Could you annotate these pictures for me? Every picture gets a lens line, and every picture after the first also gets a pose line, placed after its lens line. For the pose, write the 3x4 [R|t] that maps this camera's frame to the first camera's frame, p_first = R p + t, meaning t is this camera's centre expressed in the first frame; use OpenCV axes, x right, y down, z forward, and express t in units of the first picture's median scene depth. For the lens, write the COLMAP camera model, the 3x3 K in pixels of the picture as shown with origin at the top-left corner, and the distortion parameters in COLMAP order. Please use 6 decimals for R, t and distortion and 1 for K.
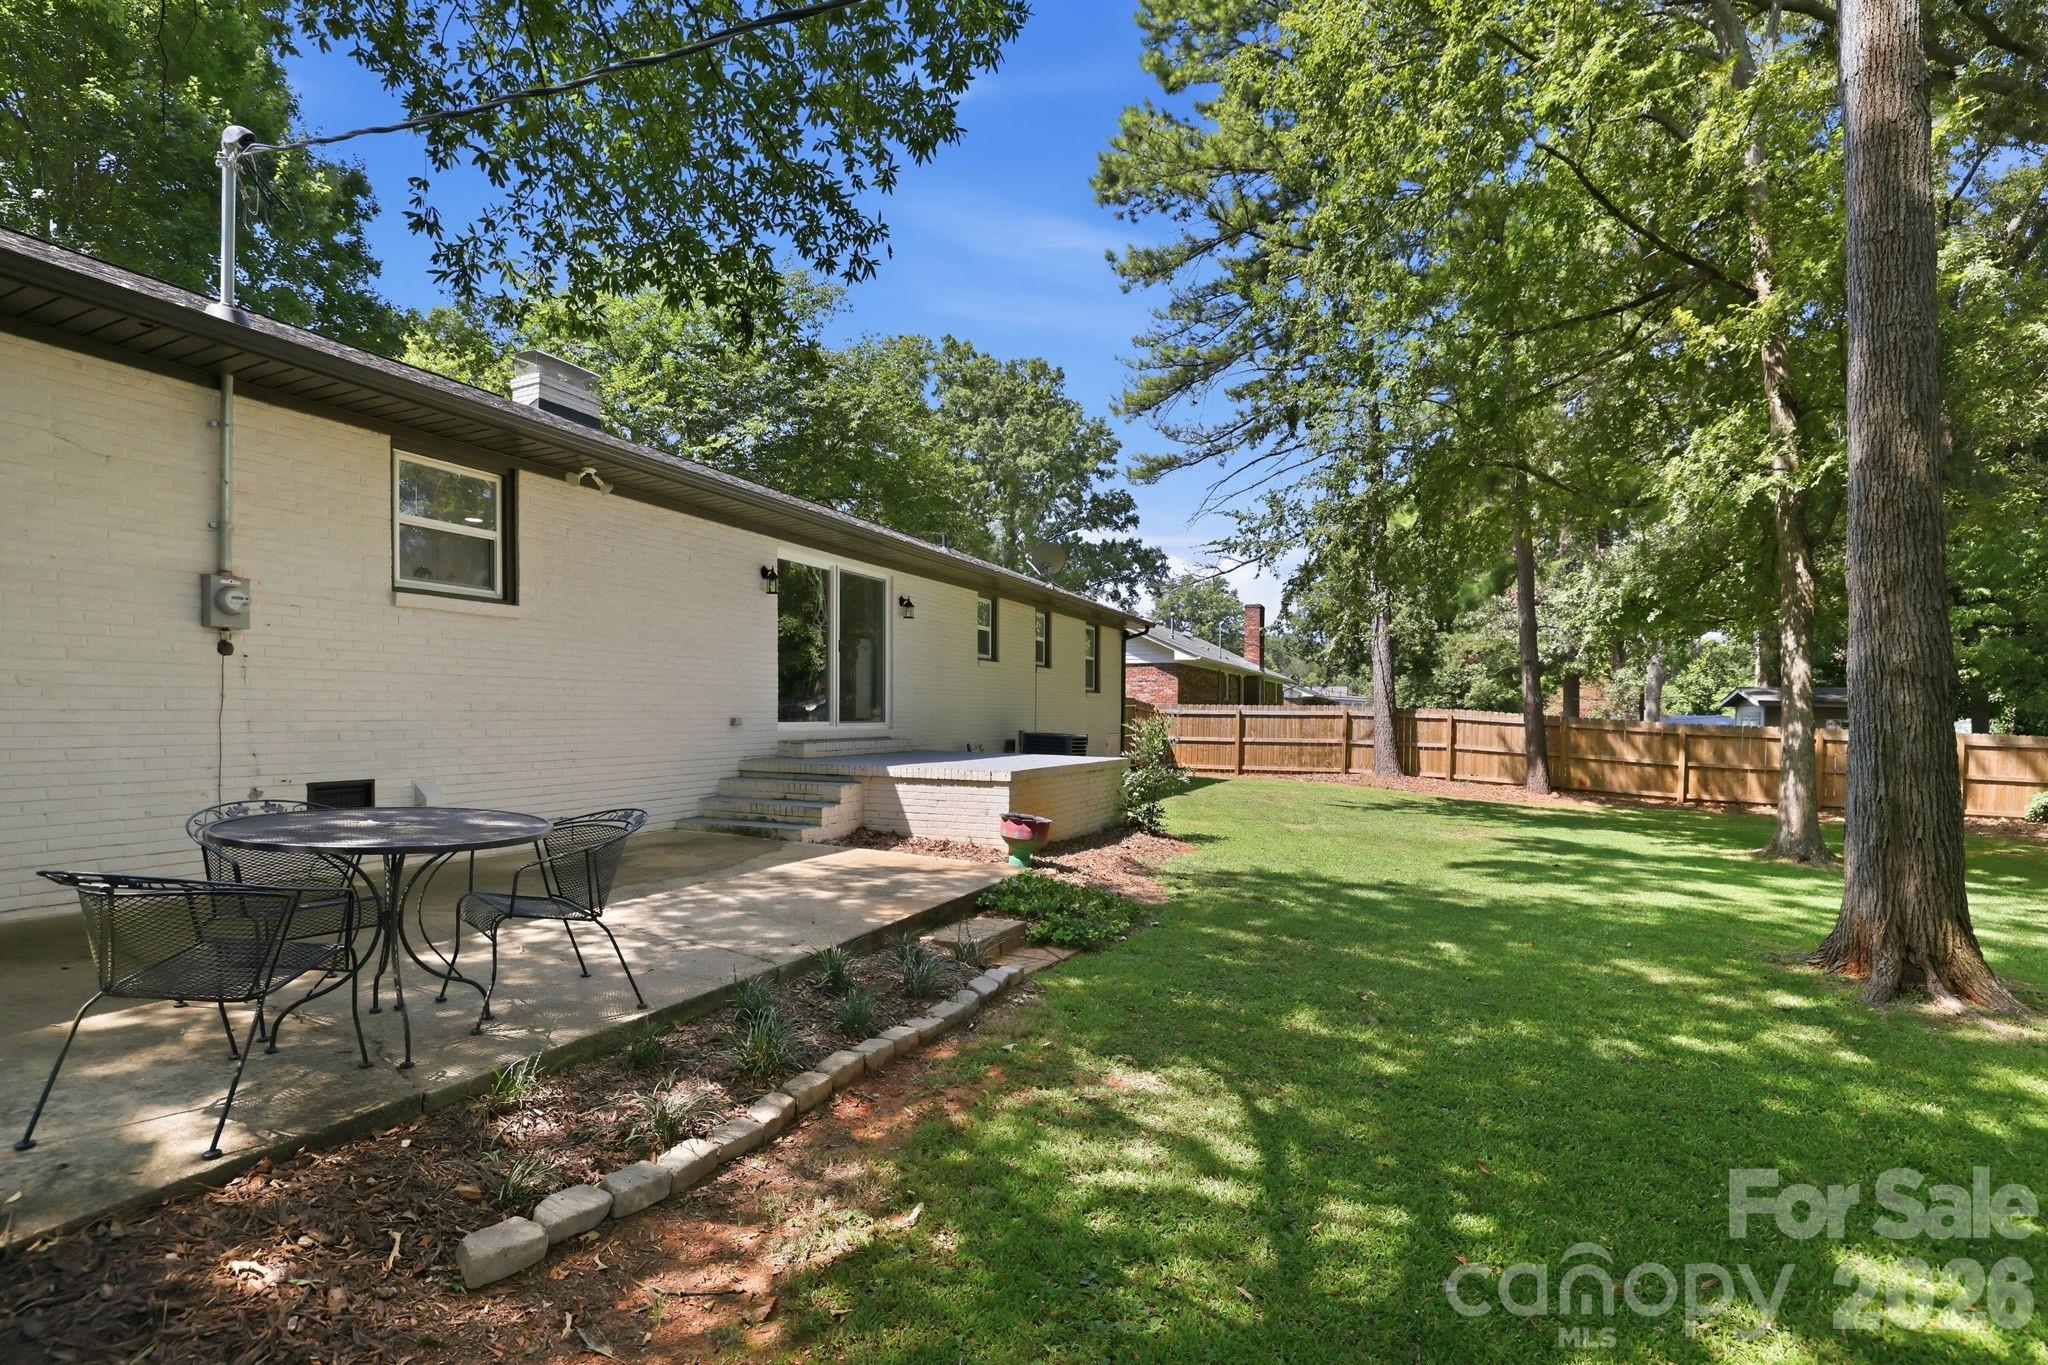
lens RADIAL K [[955.0, 0, 998.7], [0, 955.0, 731.2], [0, 0, 1]] dist [-0.048464, 0.006696]
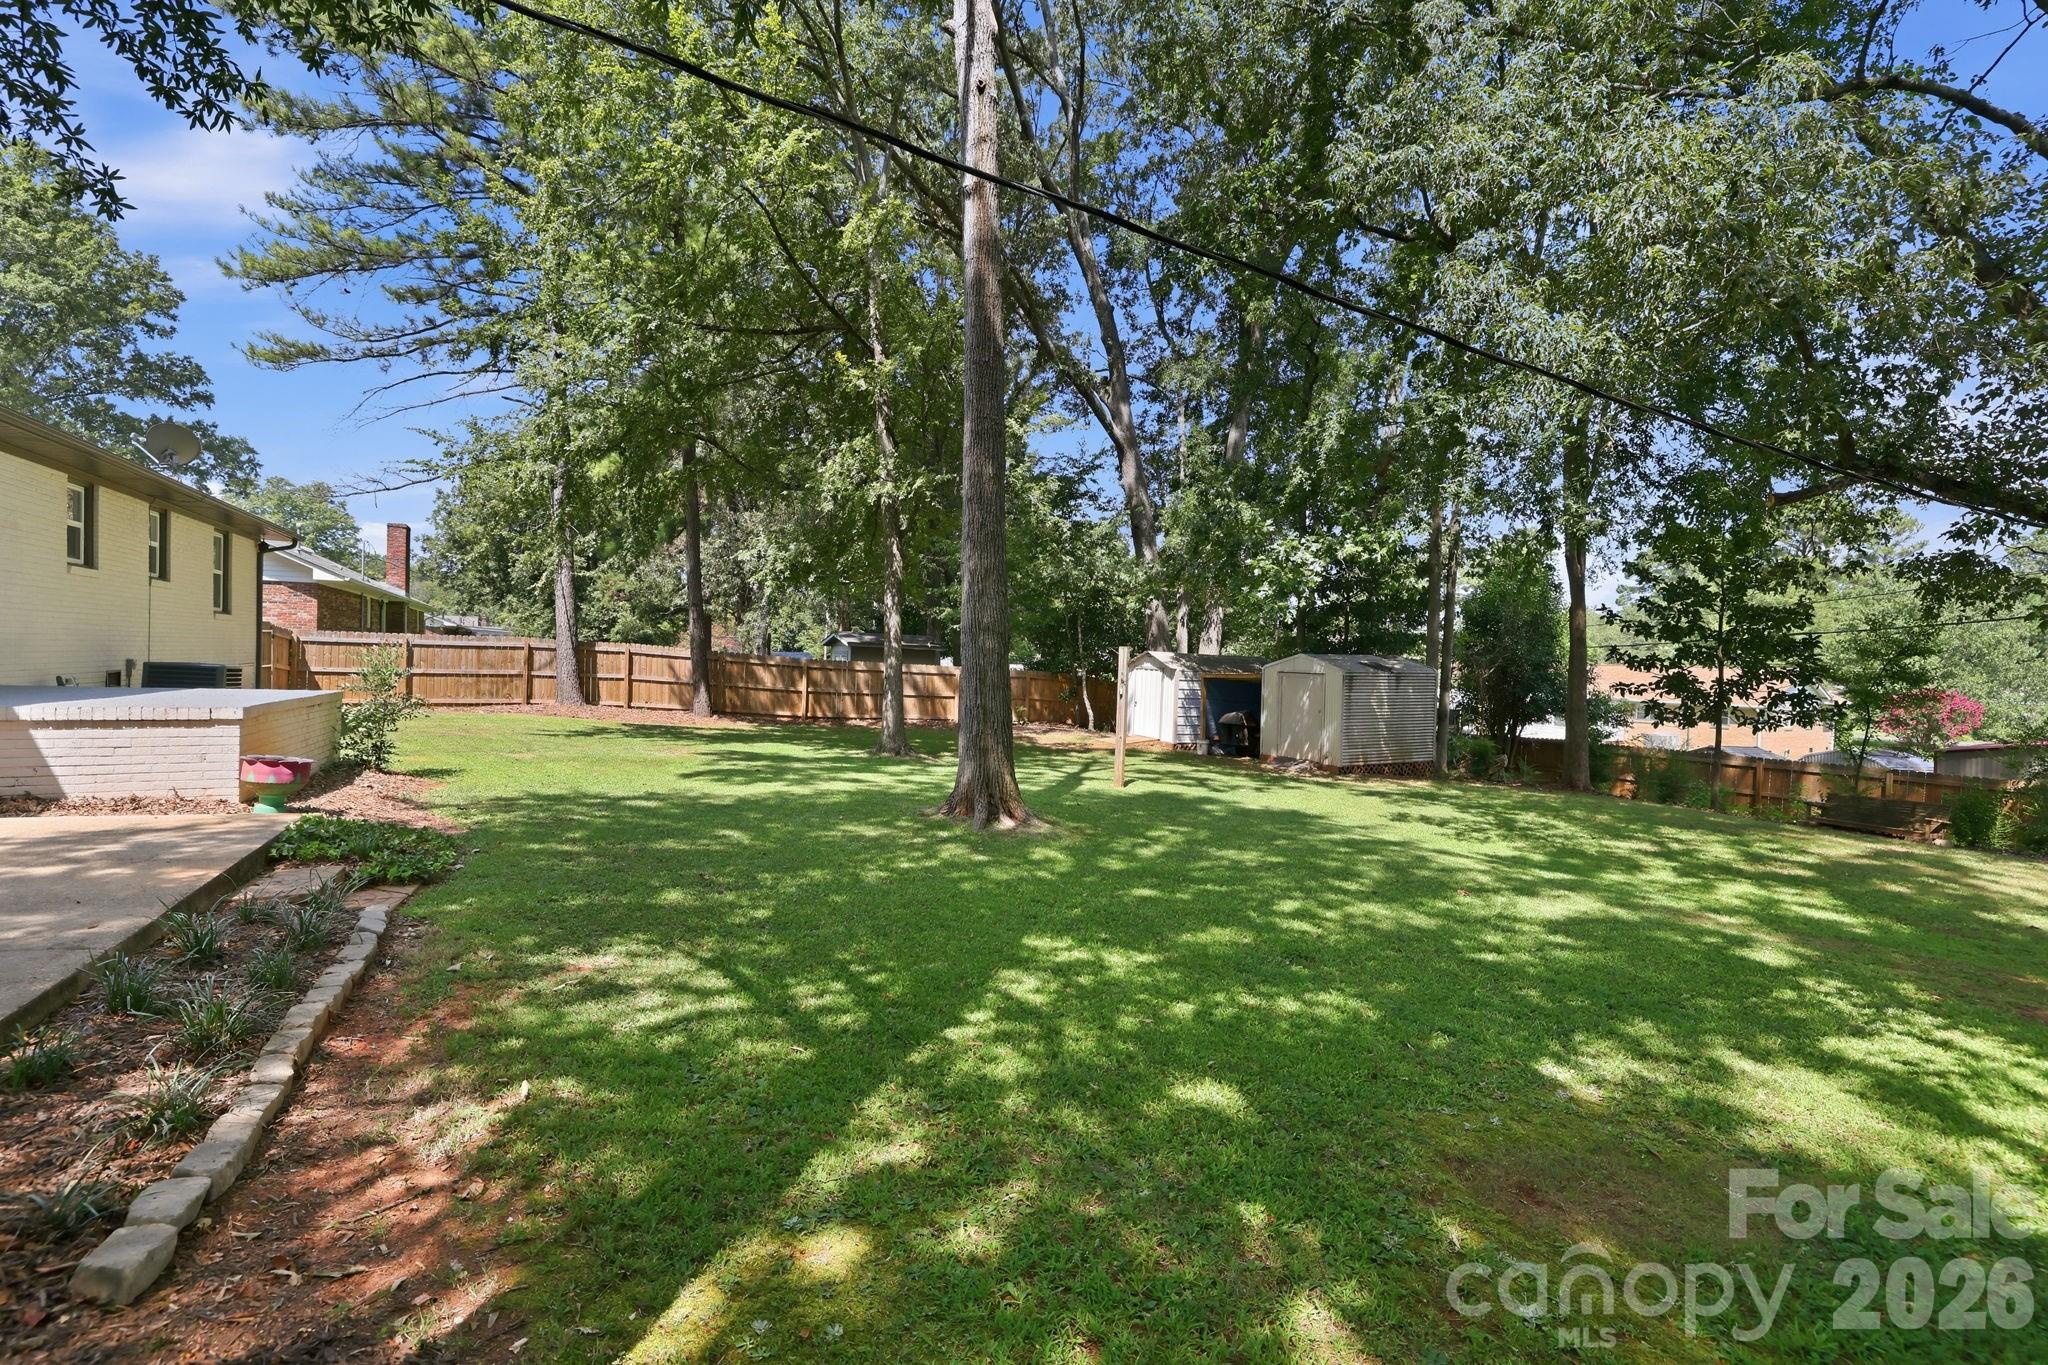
lens RADIAL K [[955.0, 0, 1027.1], [0, 955.0, 671.9], [0, 0, 1]] dist [-0.048464, 0.006696]
pose [[0.589572, -0.001563, 0.807714, -0.160559], [-0.005235, 0.999970, 0.005756, 0.001657], [-0.807699, -0.007622, 0.589546, -0.036348]]
